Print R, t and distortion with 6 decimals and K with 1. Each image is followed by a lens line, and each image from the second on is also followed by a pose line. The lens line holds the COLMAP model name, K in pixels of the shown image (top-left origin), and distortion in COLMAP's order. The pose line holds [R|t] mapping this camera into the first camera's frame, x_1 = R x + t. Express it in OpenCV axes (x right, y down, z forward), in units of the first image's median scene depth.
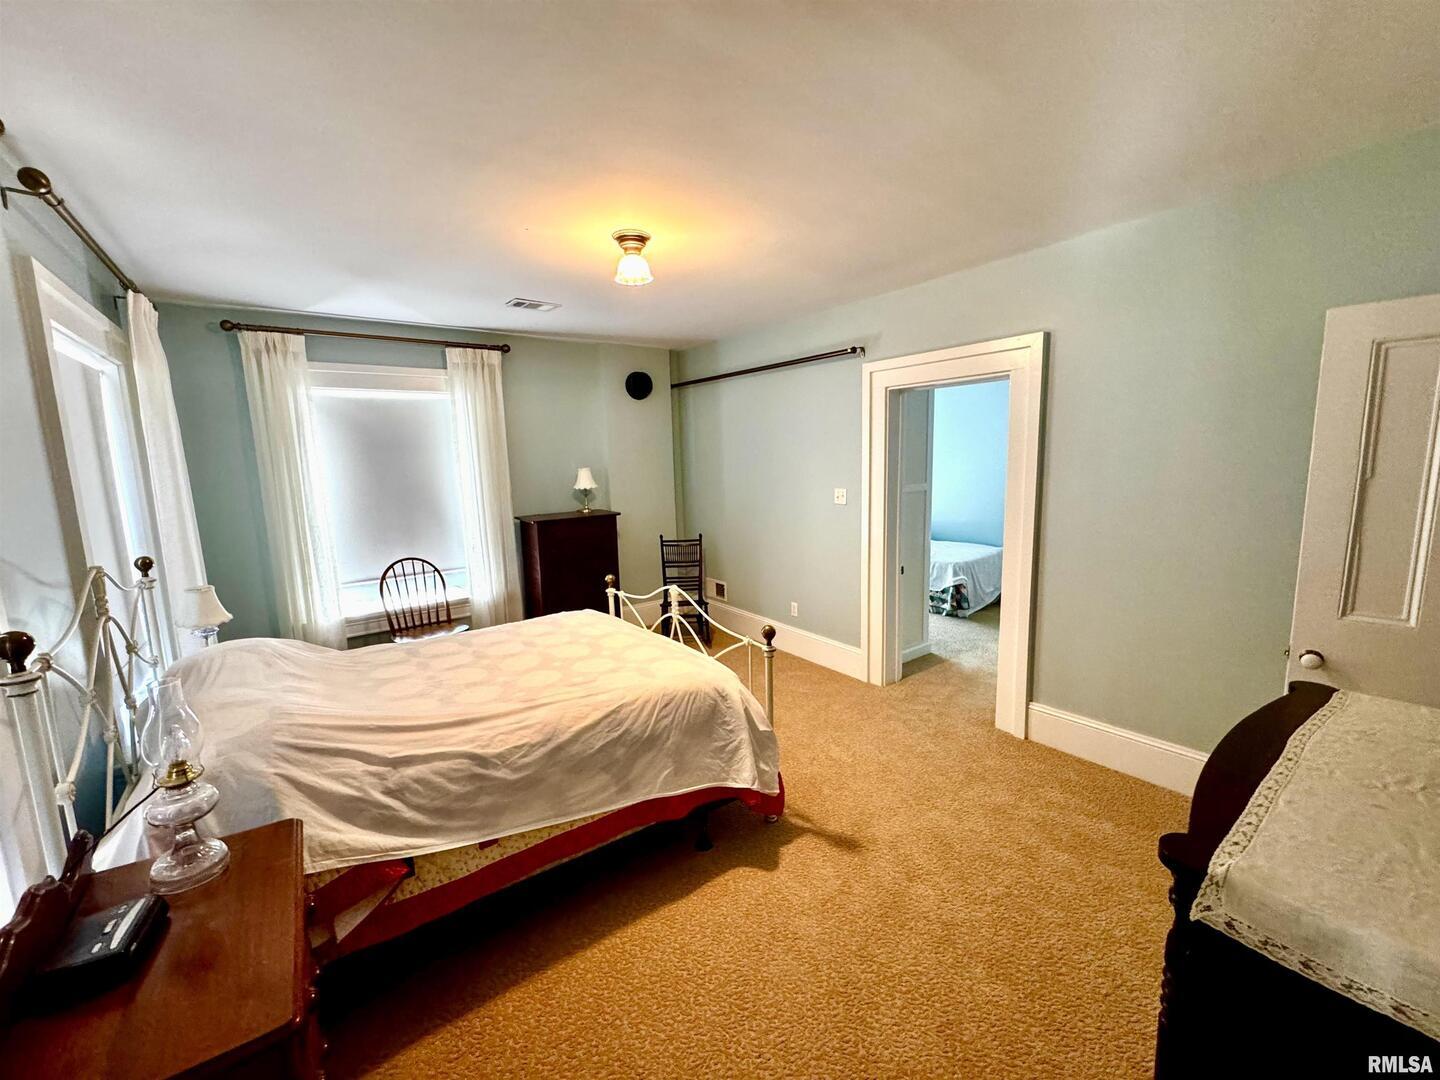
lens RADIAL K [[570.4, 0, 717.1], [0, 570.4, 535.5], [0, 0, 1]] dist [-0.003962, -0.000550]
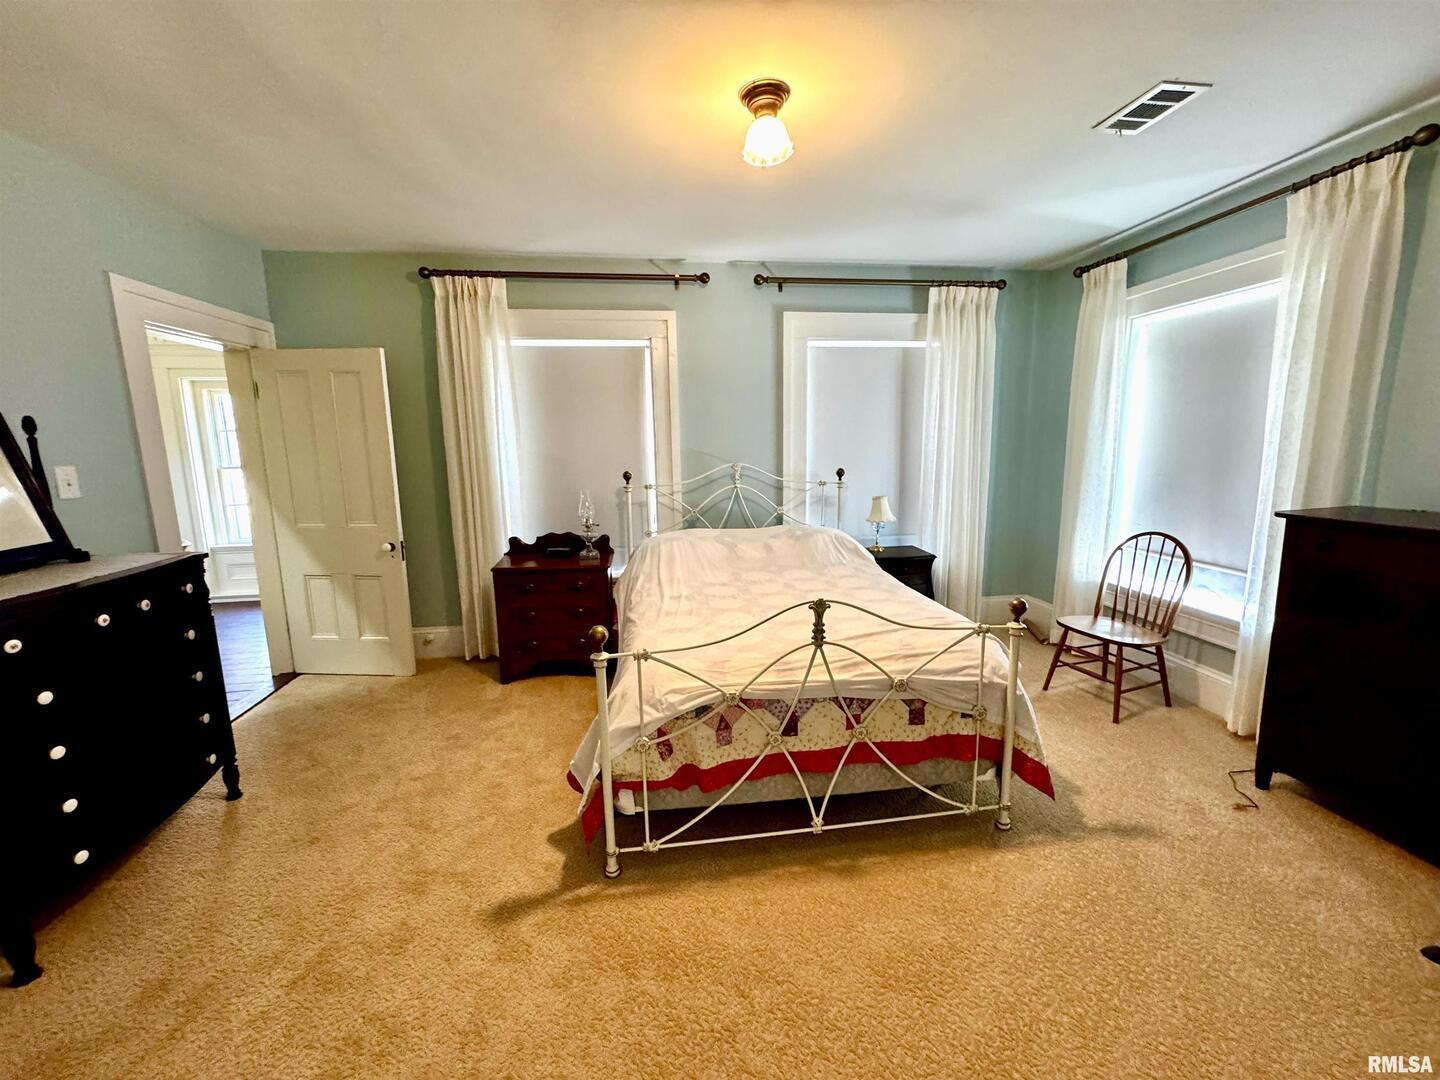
lens RADIAL K [[570.4, 0, 724.5], [0, 570.4, 537.2], [0, 0, 1]] dist [-0.003962, -0.000550]
pose [[-0.474853, 0.181840, -0.861074, 0.658154], [-0.089041, 0.963474, 0.252568, -0.165029], [0.875549, 0.196603, -0.441318, 1.503938]]
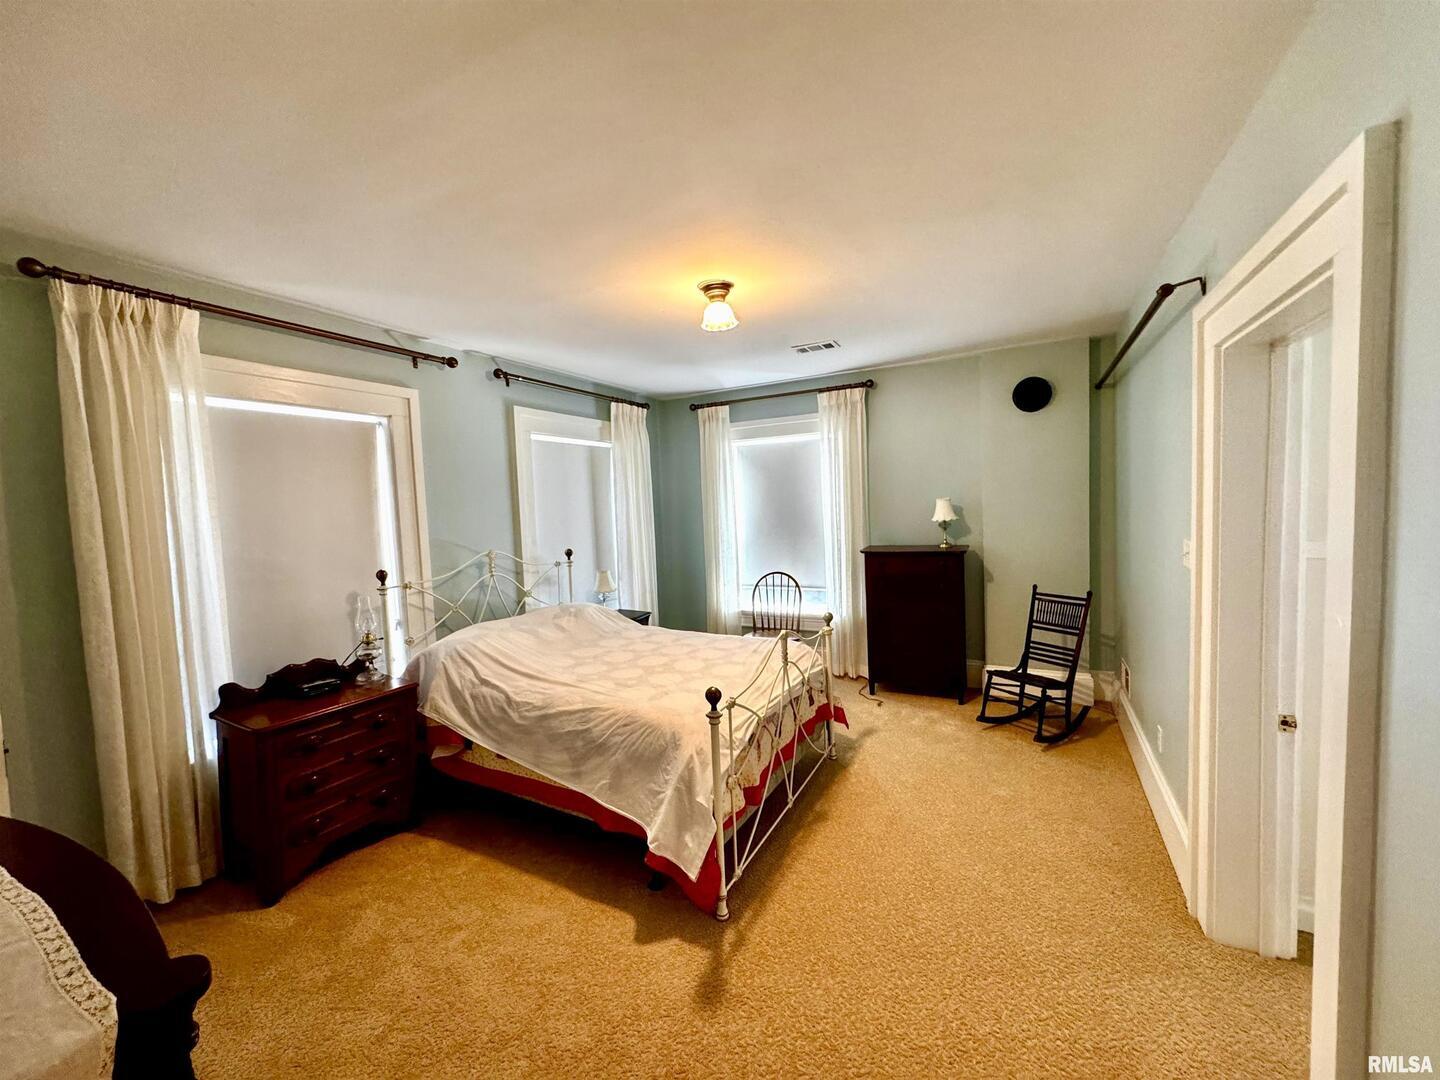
lens RADIAL K [[570.4, 0, 720.8], [0, 570.4, 534.7], [0, 0, 1]] dist [-0.003962, -0.000550]
pose [[0.436285, 0.060607, -0.897765, 0.895086], [-0.095952, 0.995174, 0.020554, -0.096593], [0.894678, 0.077175, 0.439995, 0.628025]]
